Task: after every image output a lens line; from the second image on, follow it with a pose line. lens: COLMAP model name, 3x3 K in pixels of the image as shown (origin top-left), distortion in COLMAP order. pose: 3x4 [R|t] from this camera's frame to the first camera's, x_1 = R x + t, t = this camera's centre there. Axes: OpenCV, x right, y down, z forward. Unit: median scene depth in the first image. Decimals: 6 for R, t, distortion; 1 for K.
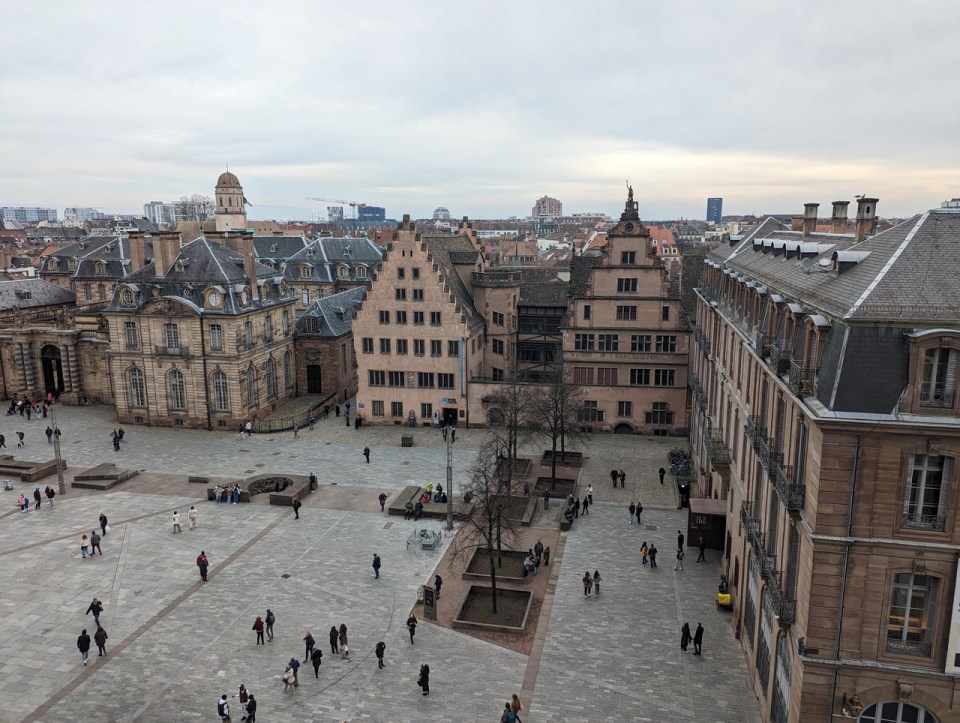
lens RADIAL K [[675.4, 0, 486.9], [0, 675.4, 357.7], [0, 0, 1]] dist [0.067902, -0.050110]
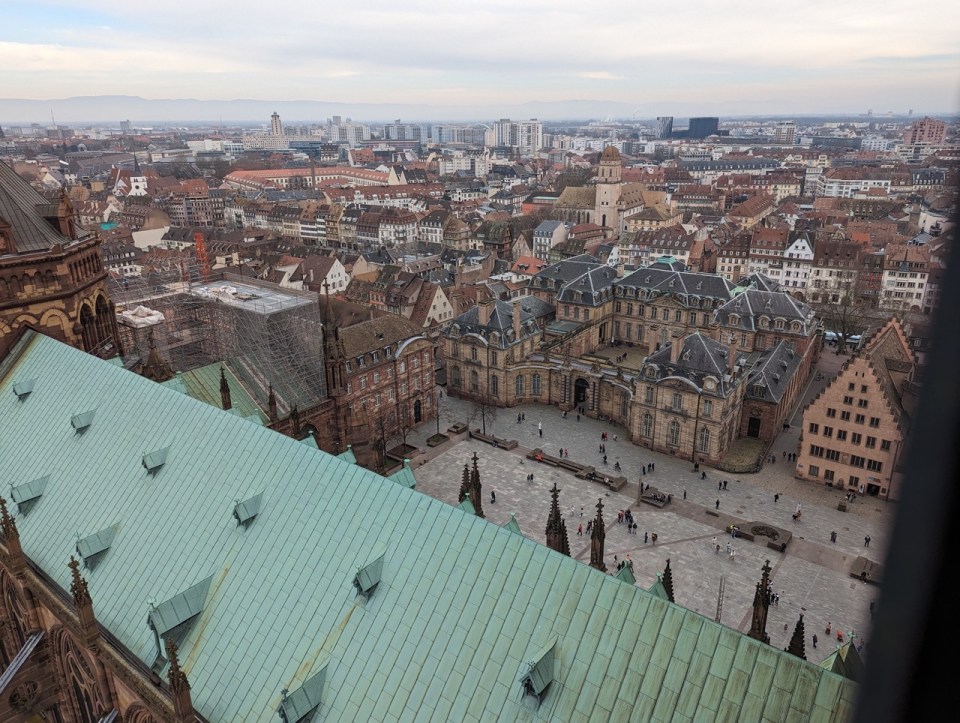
lens RADIAL K [[675.4, 0, 476.2], [0, 675.4, 358.7], [0, 0, 1]] dist [0.067902, -0.050110]
pose [[0.901669, 0.141711, -0.408549, -0.251112], [-0.077988, 0.982577, 0.168700, -0.354449], [0.425337, -0.120249, 0.897011, -0.587038]]
